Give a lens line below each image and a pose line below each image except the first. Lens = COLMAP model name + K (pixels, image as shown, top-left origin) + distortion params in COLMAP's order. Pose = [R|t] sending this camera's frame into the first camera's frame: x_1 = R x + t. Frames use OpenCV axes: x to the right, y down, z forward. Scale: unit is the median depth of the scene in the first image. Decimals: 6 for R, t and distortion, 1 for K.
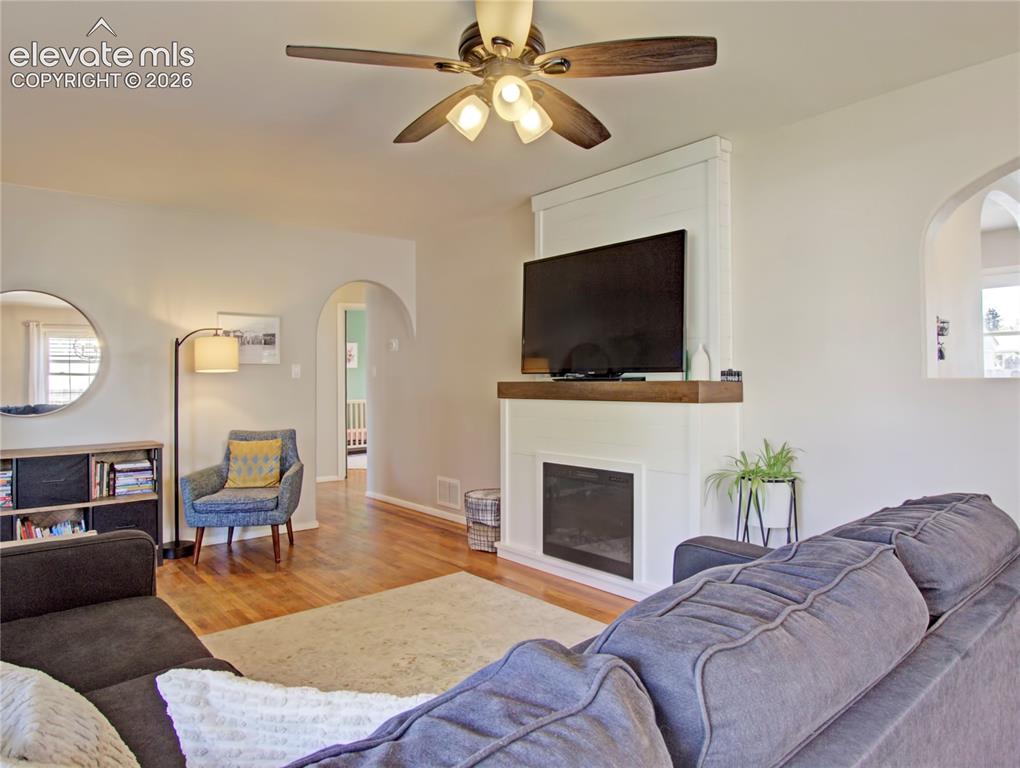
lens RADIAL K [[664.5, 0, 512.2], [0, 664.5, 381.0], [0, 0, 1]] dist [-0.026156, 0.003133]
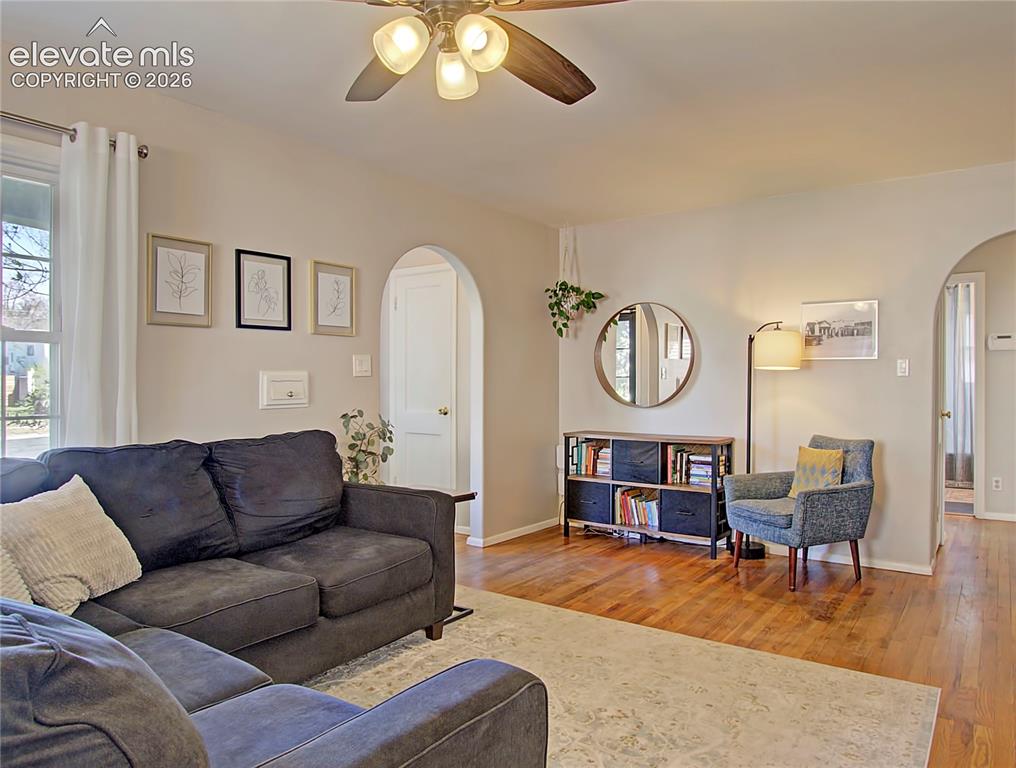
lens RADIAL K [[693.0, 0, 513.1], [0, 693.0, 390.6], [0, 0, 1]] dist [-0.000446, 0.000479]
pose [[0.245040, 0.022661, -0.969248, 0.447346], [-0.008470, 0.999739, 0.021233, -0.001277], [0.969476, 0.003006, 0.245168, 0.455368]]
